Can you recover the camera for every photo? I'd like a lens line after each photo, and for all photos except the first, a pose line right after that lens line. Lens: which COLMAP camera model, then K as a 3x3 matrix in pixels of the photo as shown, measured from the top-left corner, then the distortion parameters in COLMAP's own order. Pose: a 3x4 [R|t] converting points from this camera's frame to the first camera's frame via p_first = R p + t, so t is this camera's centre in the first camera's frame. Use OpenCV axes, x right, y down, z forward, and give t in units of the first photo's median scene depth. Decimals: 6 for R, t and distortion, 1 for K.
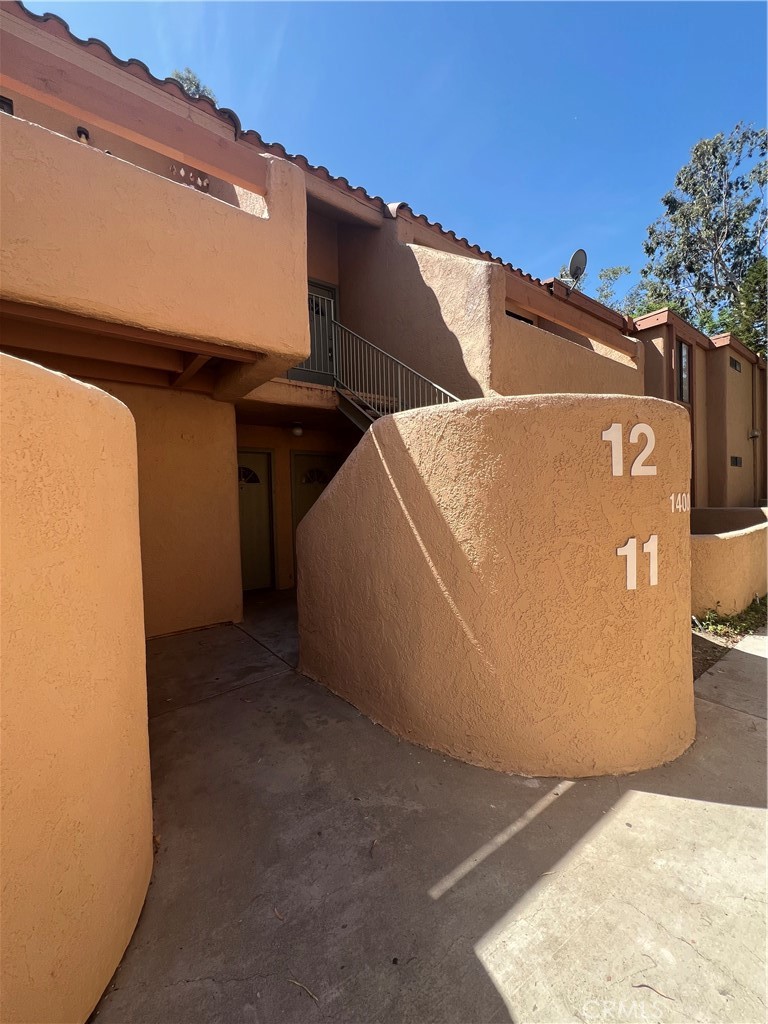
lens RADIAL K [[415.5, 0, 384.0], [0, 415.5, 512.0], [0, 0, 1]] dist [0.000231, 0.000018]
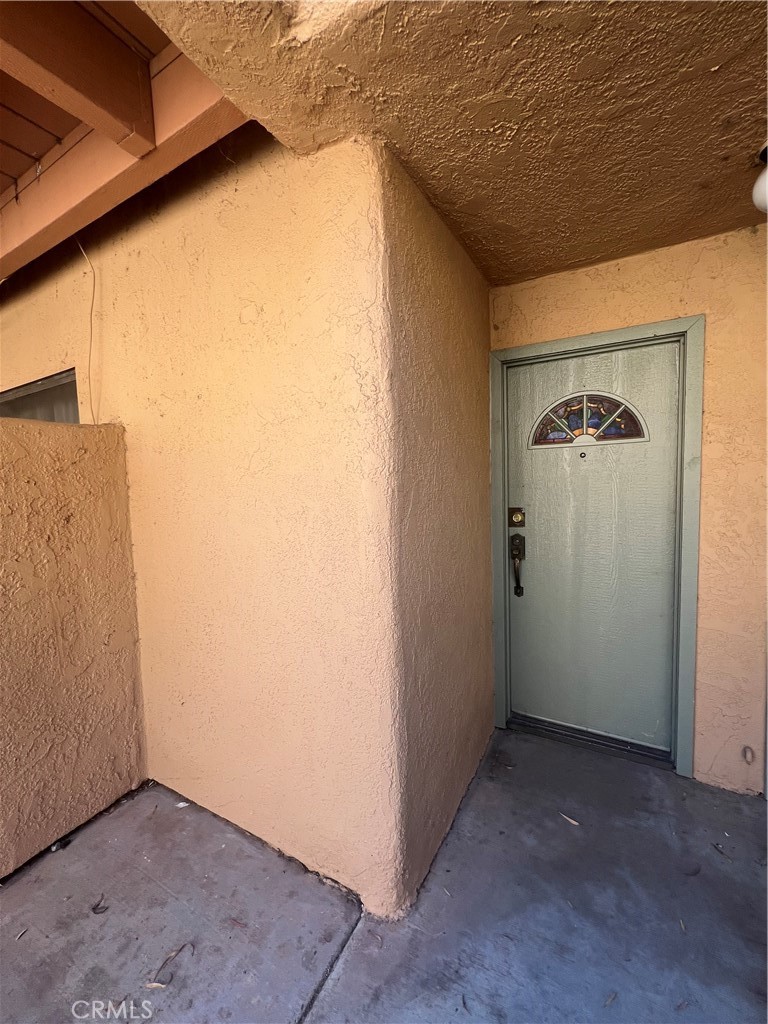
lens RADIAL K [[415.5, 0, 384.0], [0, 415.5, 512.0], [0, 0, 1]] dist [0.000231, 0.000018]
pose [[0.388052, 0.084123, -0.917790, -0.076039], [-0.012657, 0.996218, 0.085960, -0.035202], [0.921550, -0.021741, 0.387650, 0.685539]]
